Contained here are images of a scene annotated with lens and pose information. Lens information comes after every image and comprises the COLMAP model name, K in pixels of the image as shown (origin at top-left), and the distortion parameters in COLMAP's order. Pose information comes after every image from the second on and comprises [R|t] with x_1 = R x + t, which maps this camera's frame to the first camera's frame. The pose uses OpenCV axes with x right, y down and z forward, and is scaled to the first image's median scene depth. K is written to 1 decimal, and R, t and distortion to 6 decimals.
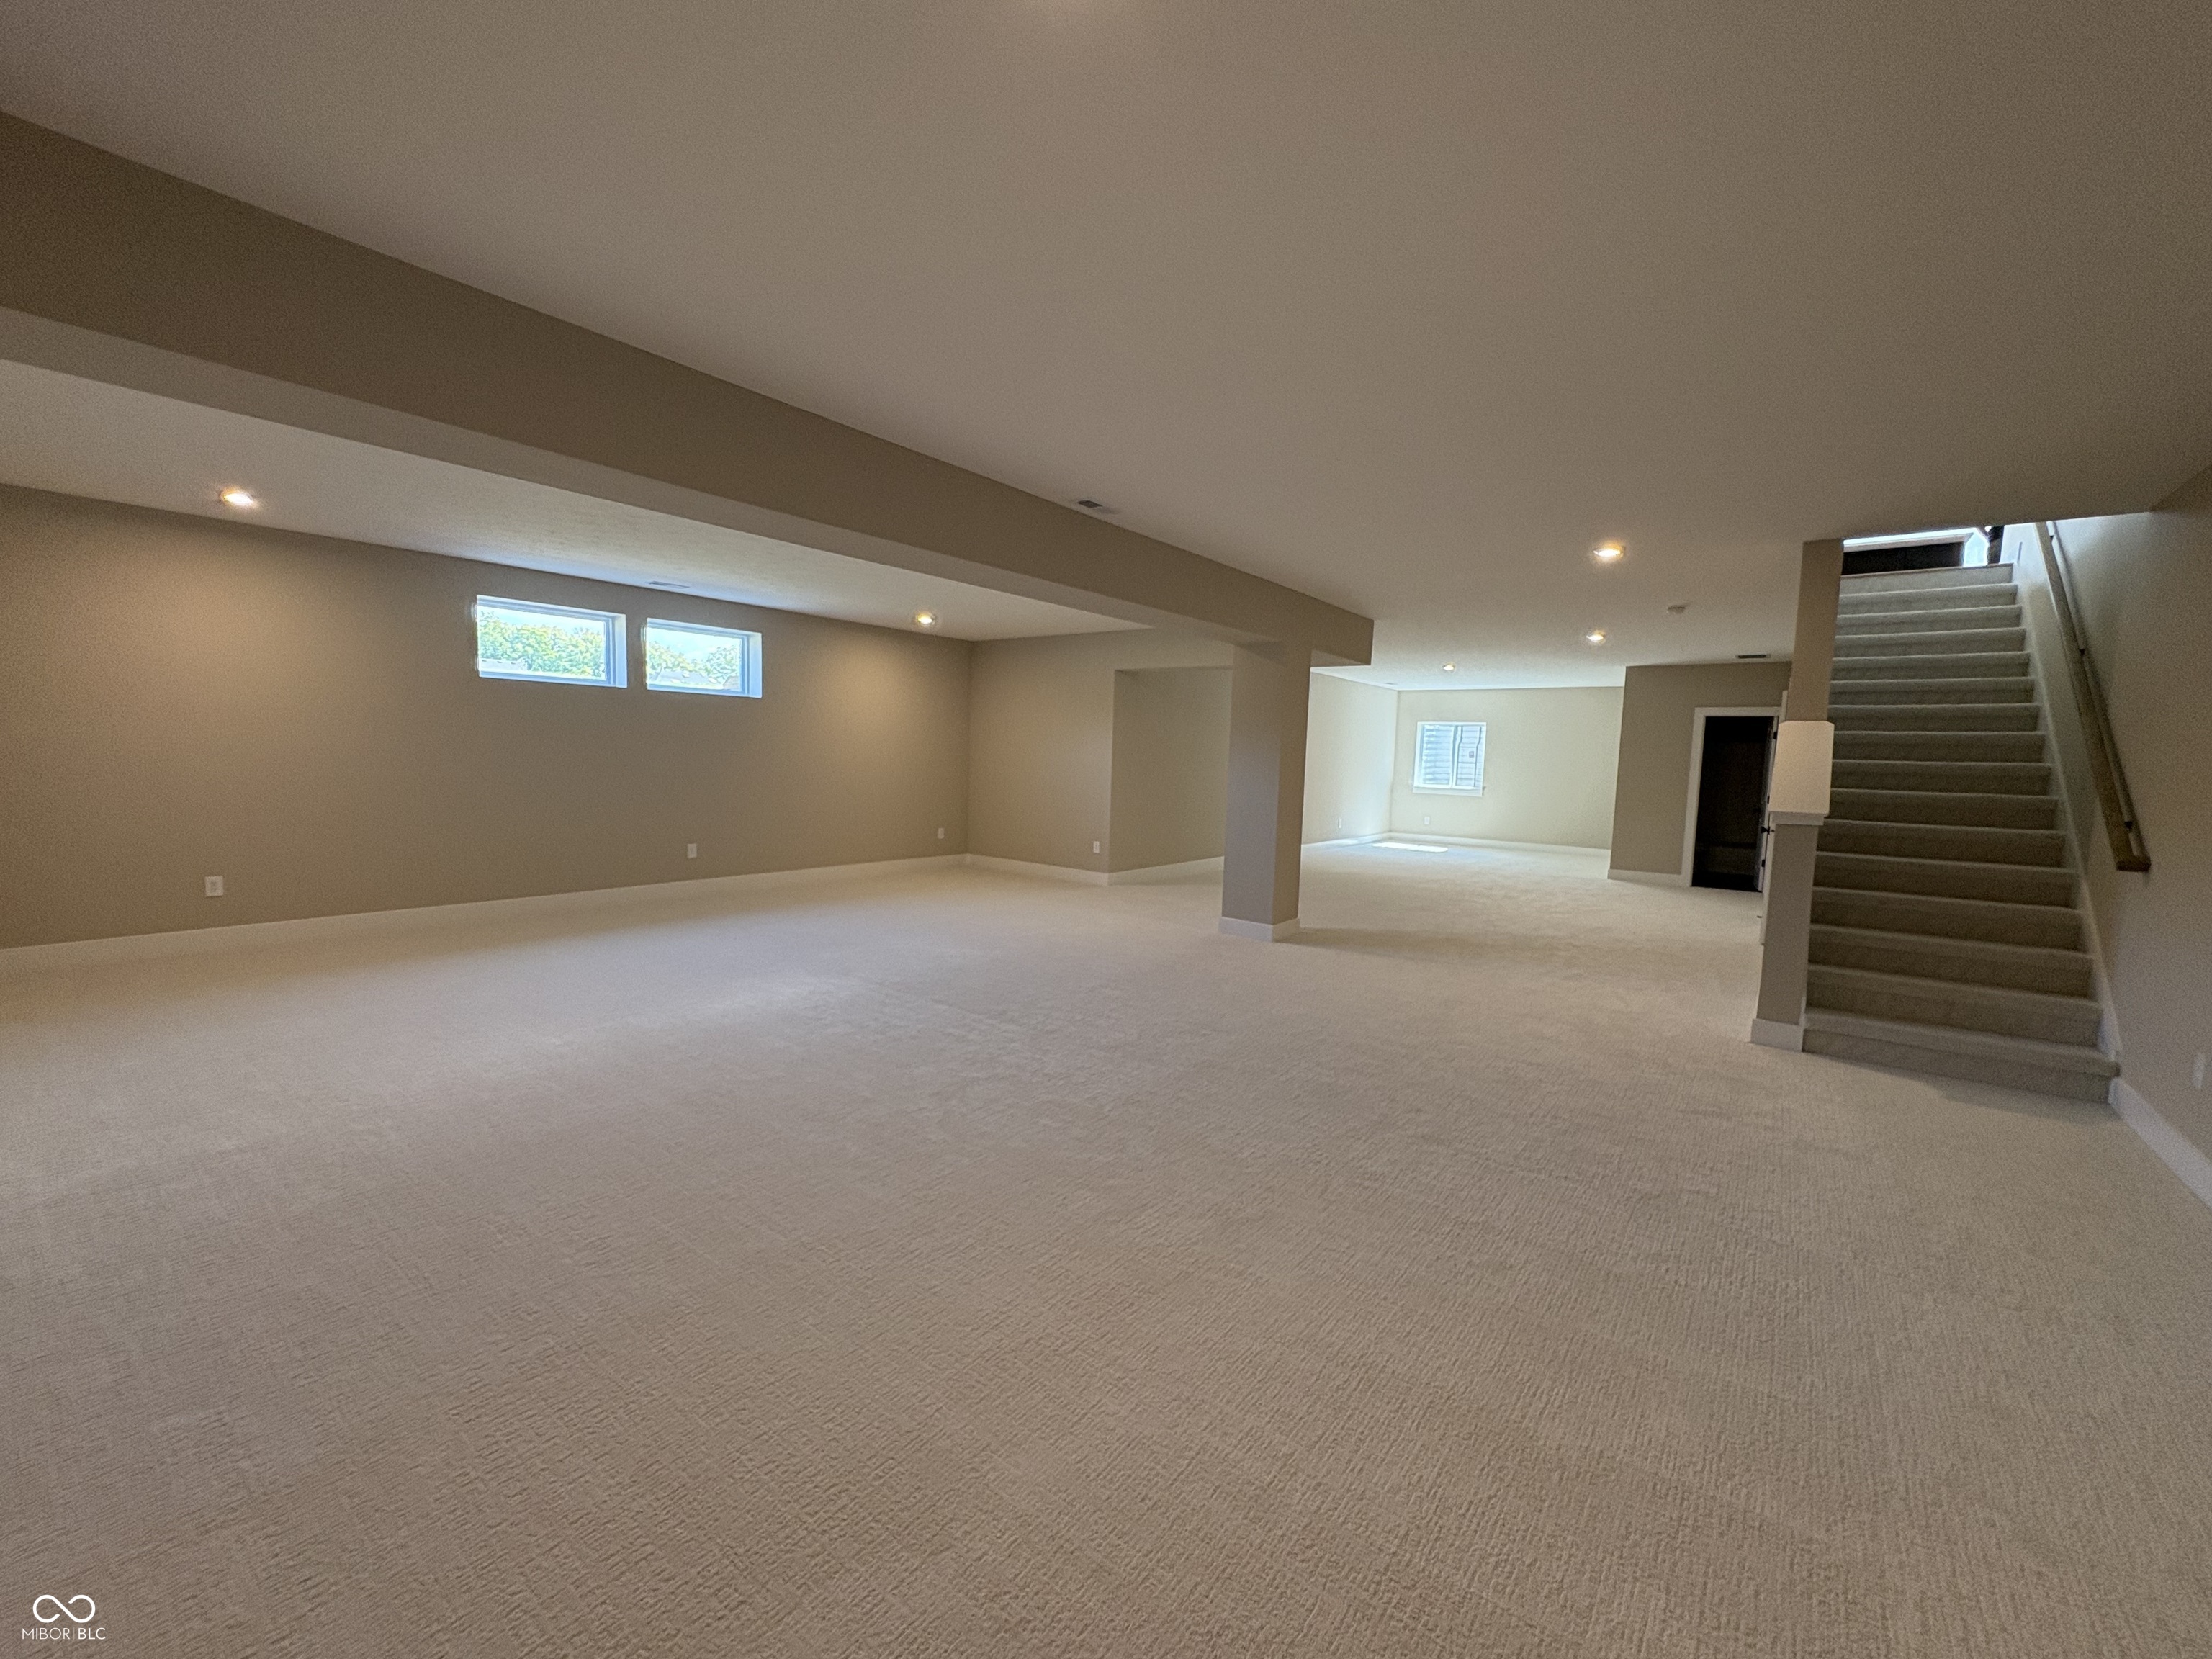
lens RADIAL K [[885.7, 0, 1106.0], [0, 885.7, 829.5], [0, 0, 1]] dist [0.000126, 0.000255]
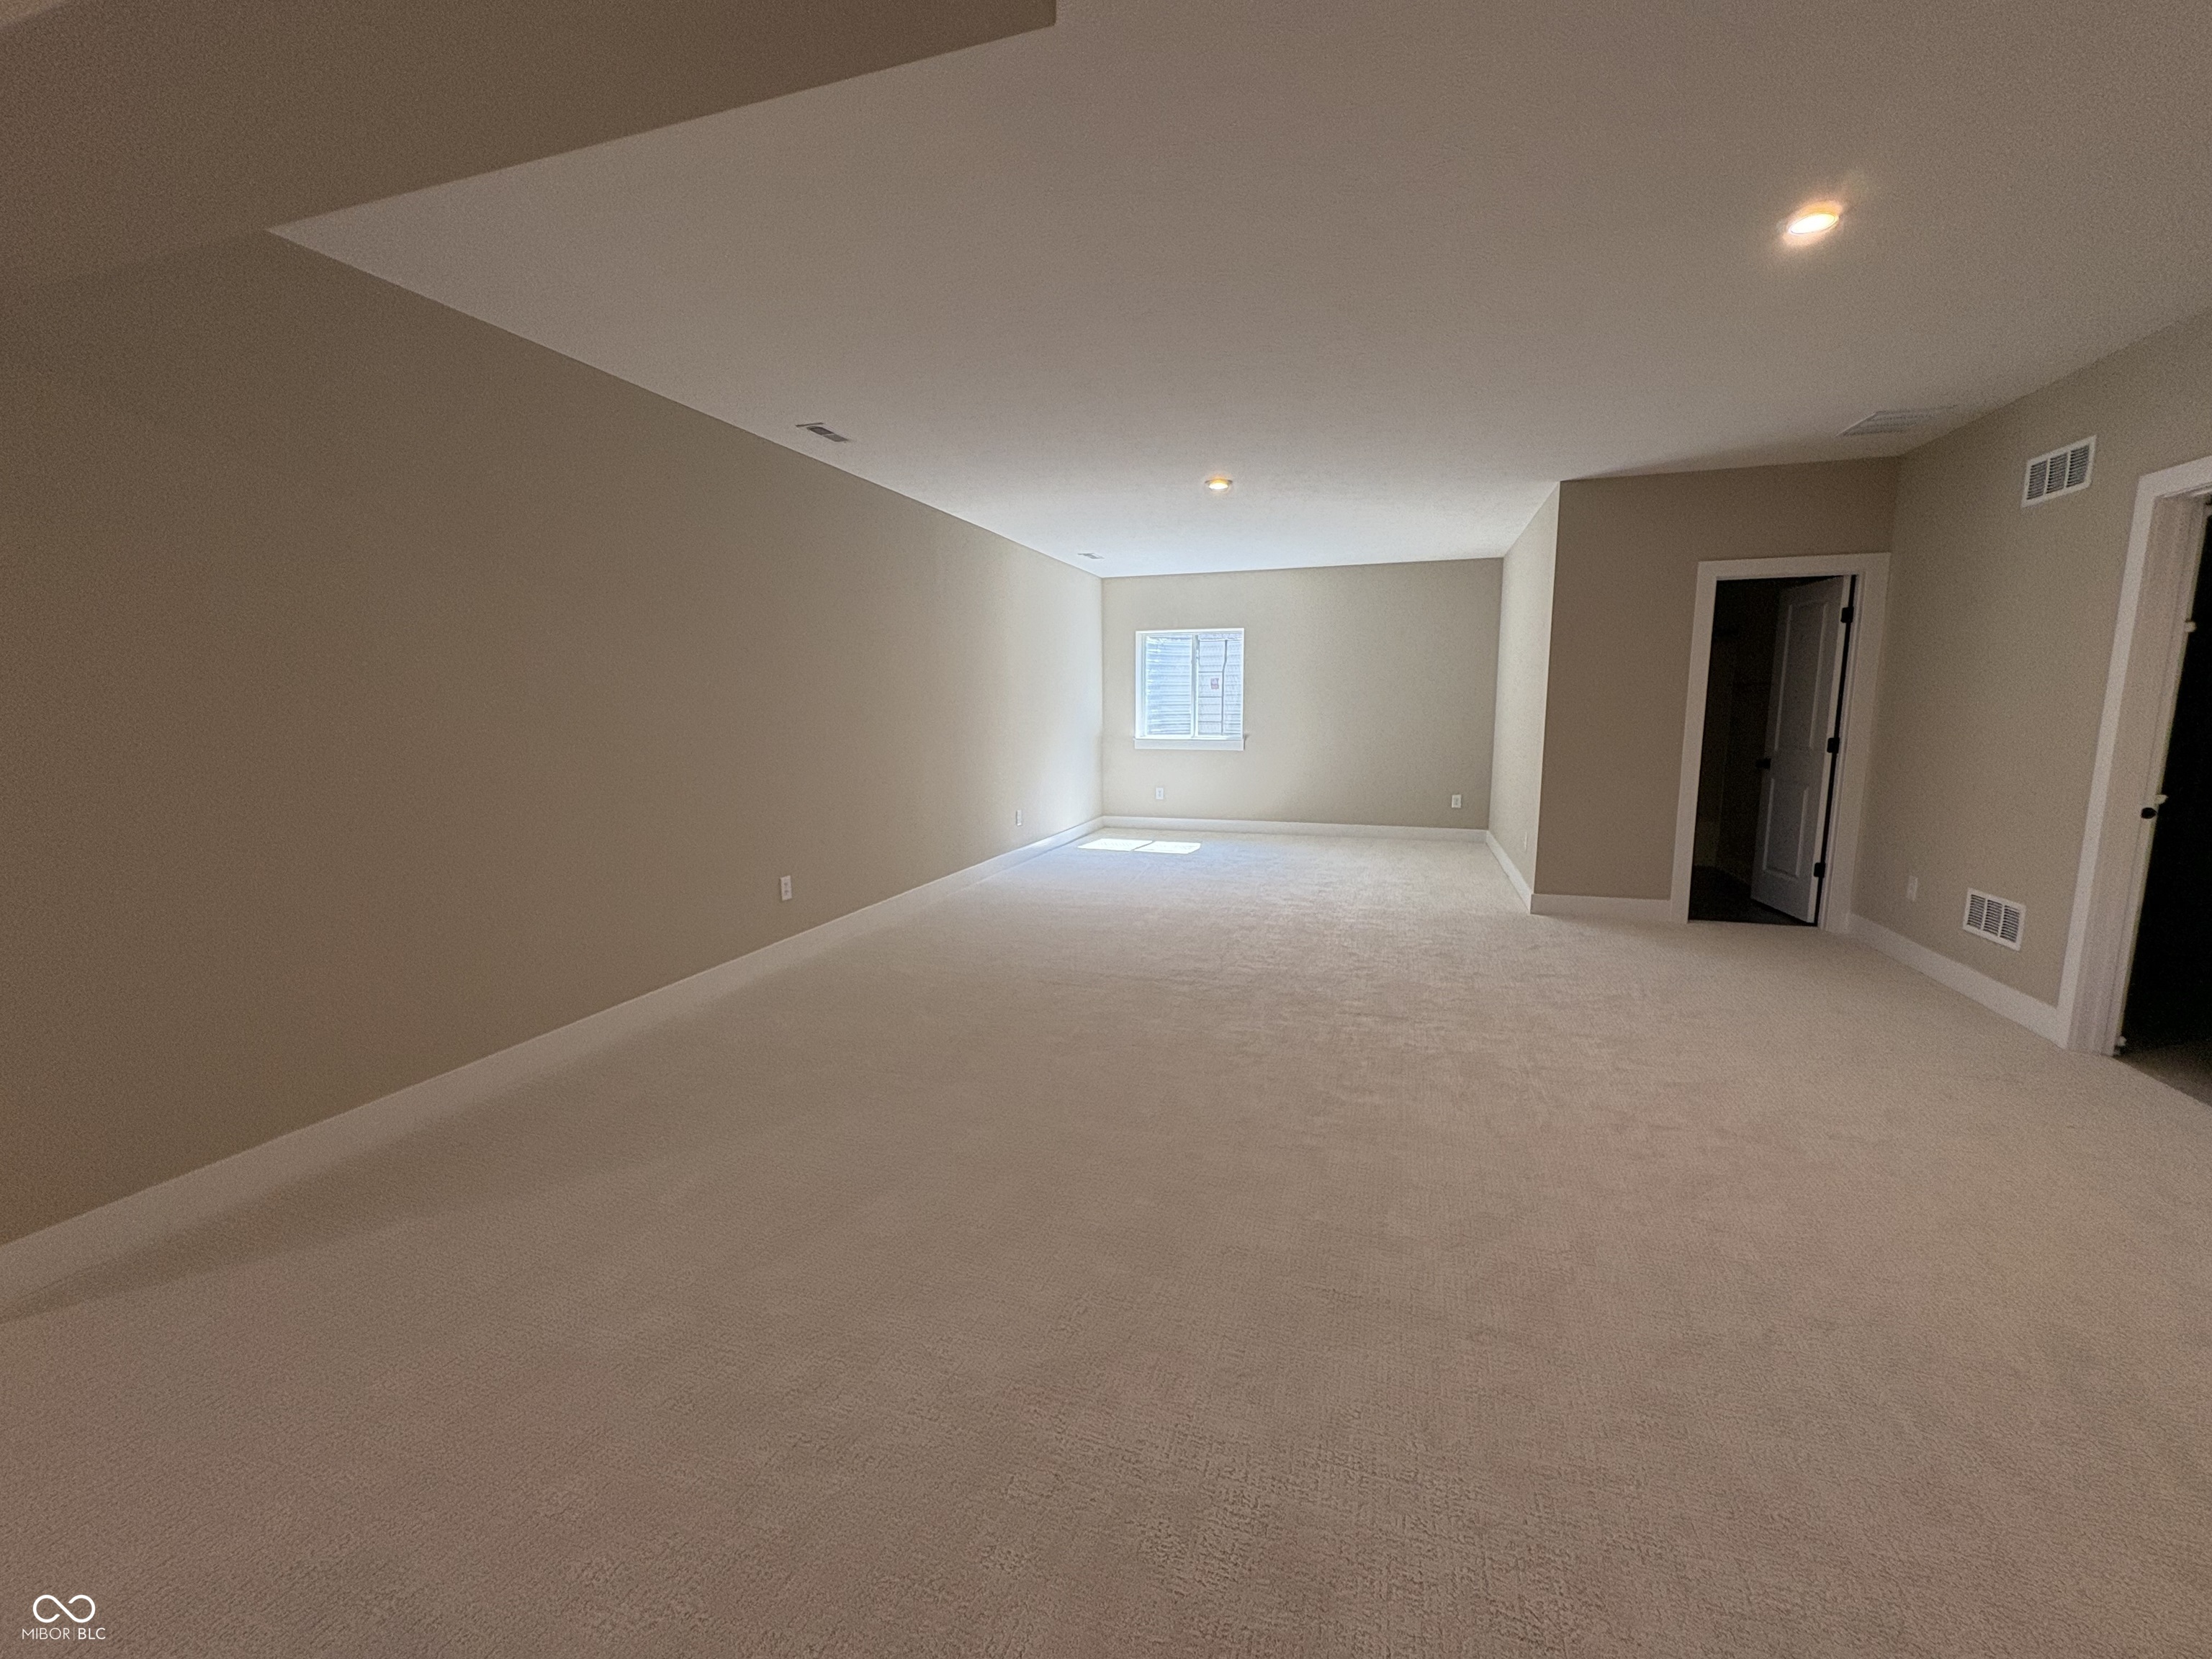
lens RADIAL K [[885.7, 0, 1106.0], [0, 885.7, 829.5], [0, 0, 1]] dist [0.000126, 0.000255]
pose [[0.941412, -0.084564, 0.326484, 0.174842], [0.064705, 0.995358, 0.071238, -0.043933], [-0.330993, -0.045939, 0.942514, 0.602579]]
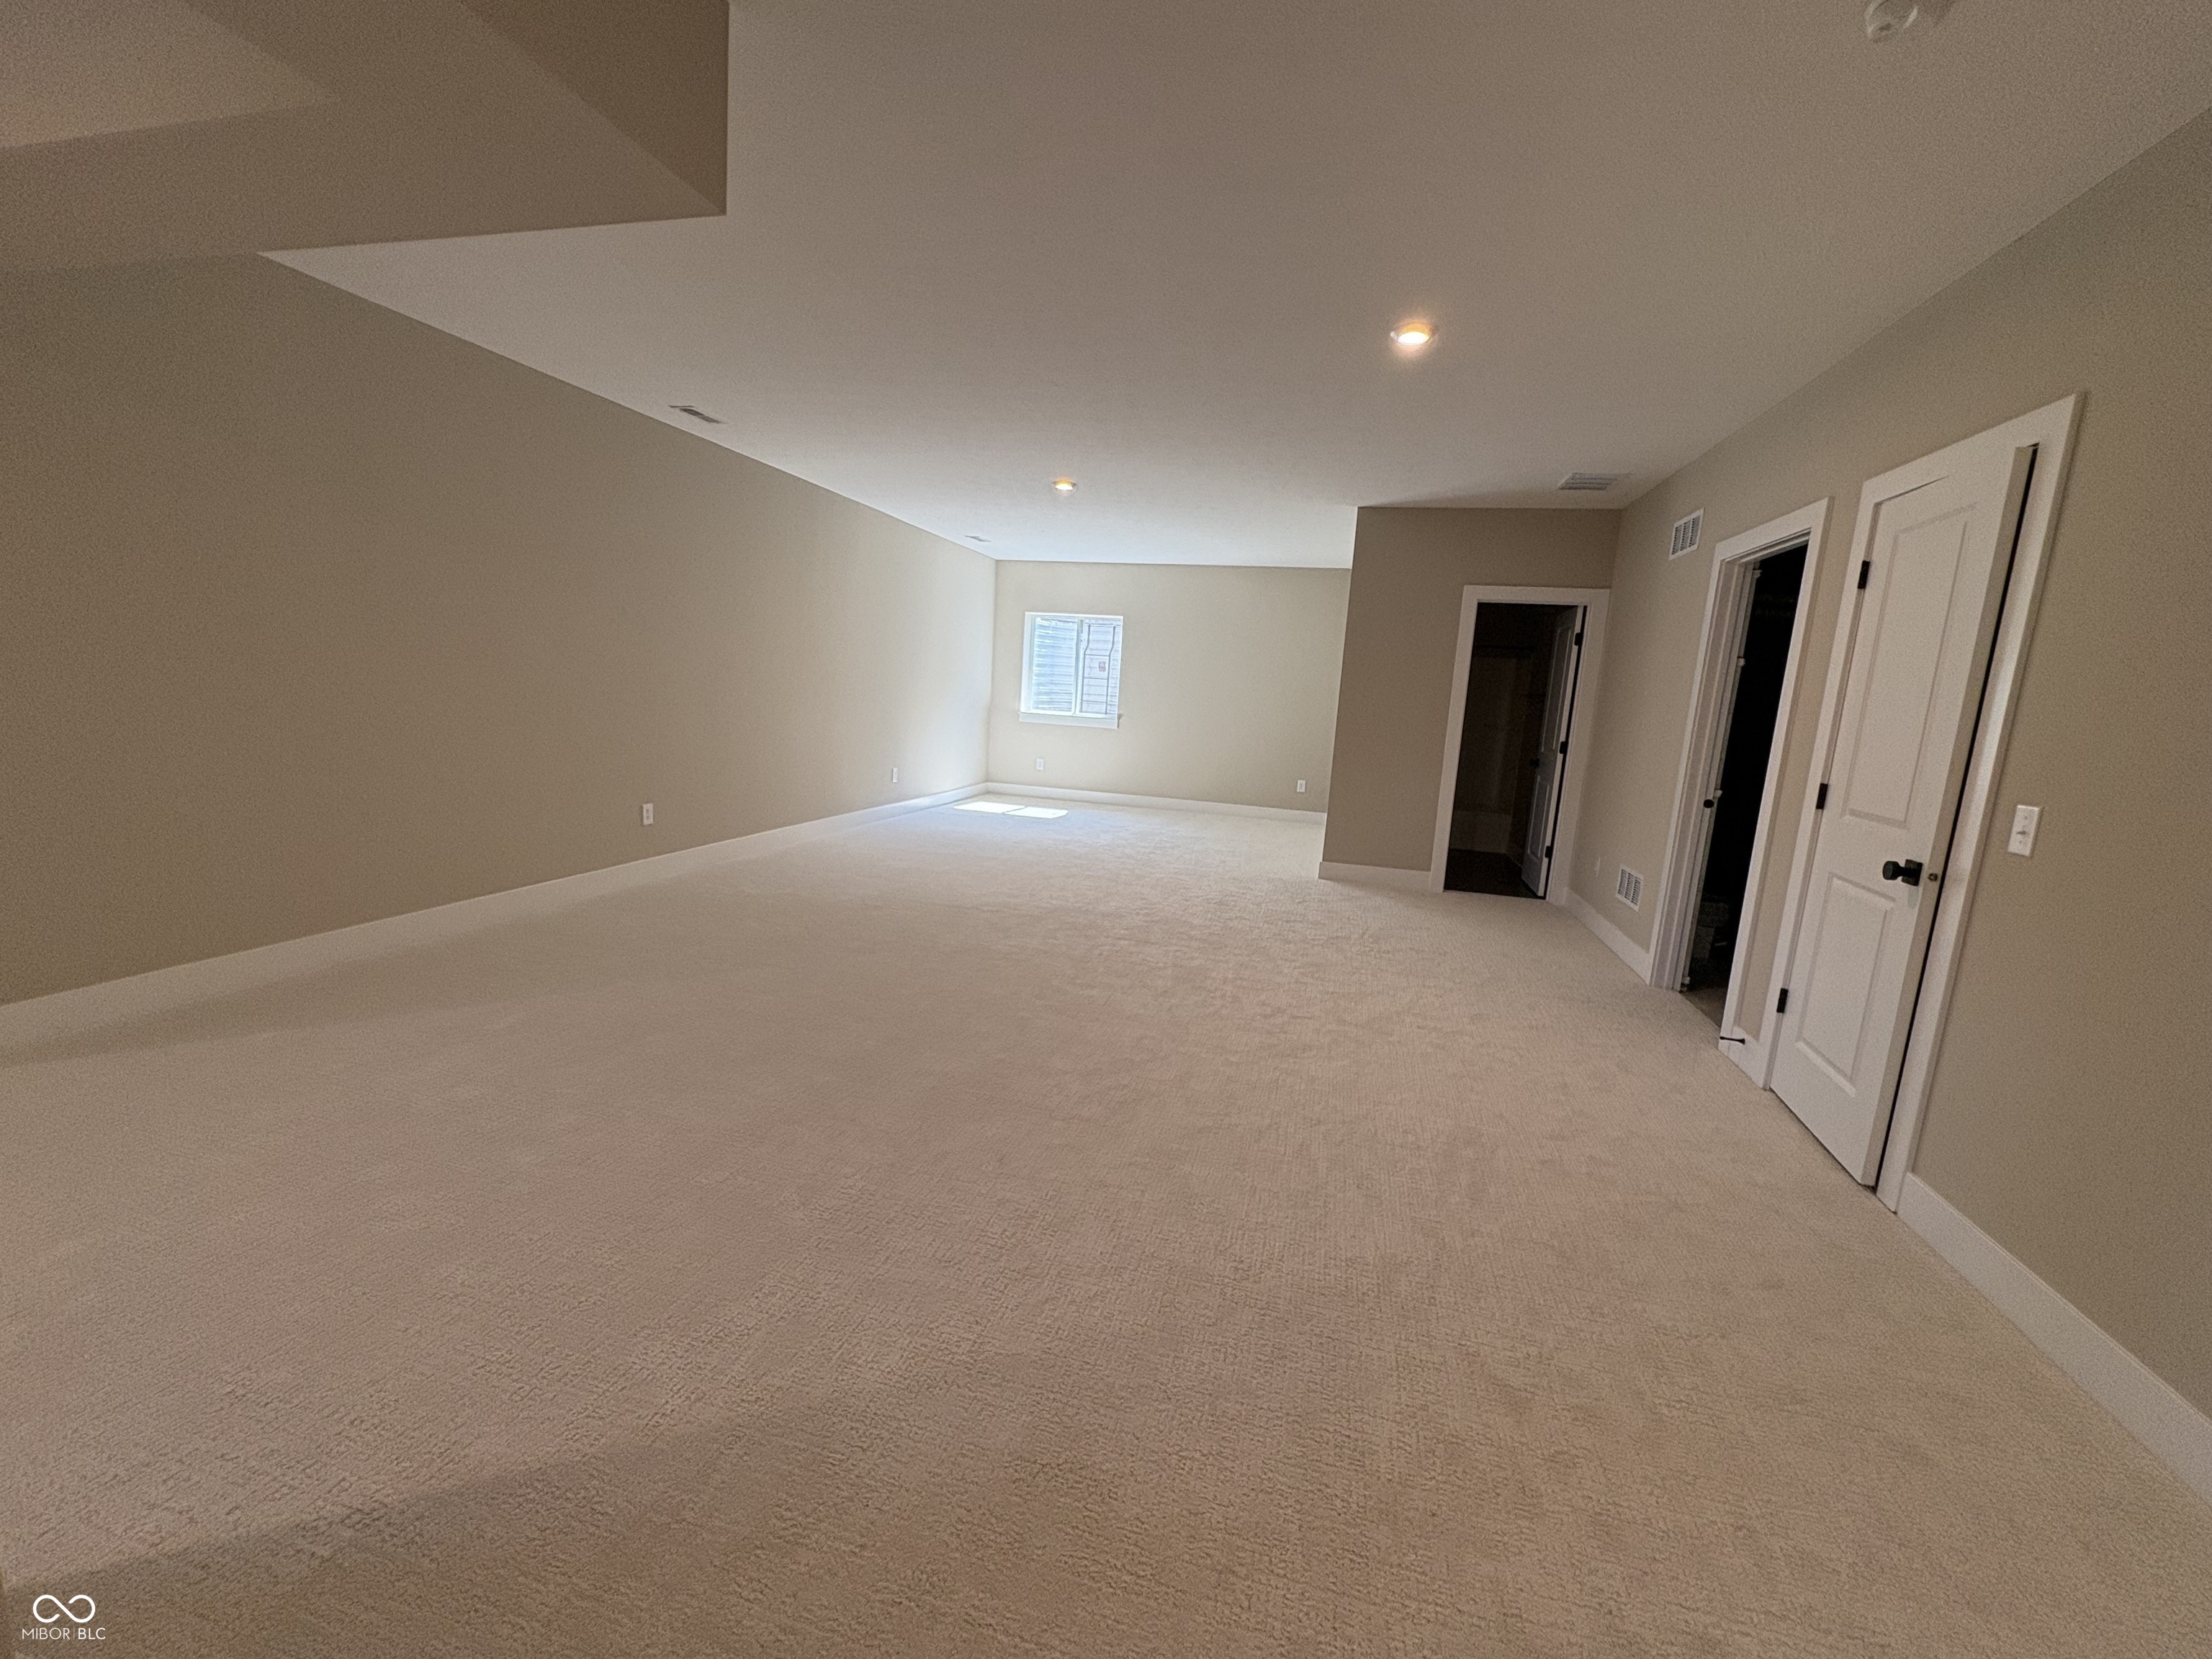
lens RADIAL K [[885.7, 0, 1106.0], [0, 885.7, 829.5], [0, 0, 1]] dist [0.000126, 0.000255]
pose [[0.920739, -0.038324, 0.388293, 0.207936], [0.003054, 0.995842, 0.091048, -0.030655], [-0.390168, -0.082645, 0.917027, 0.516439]]
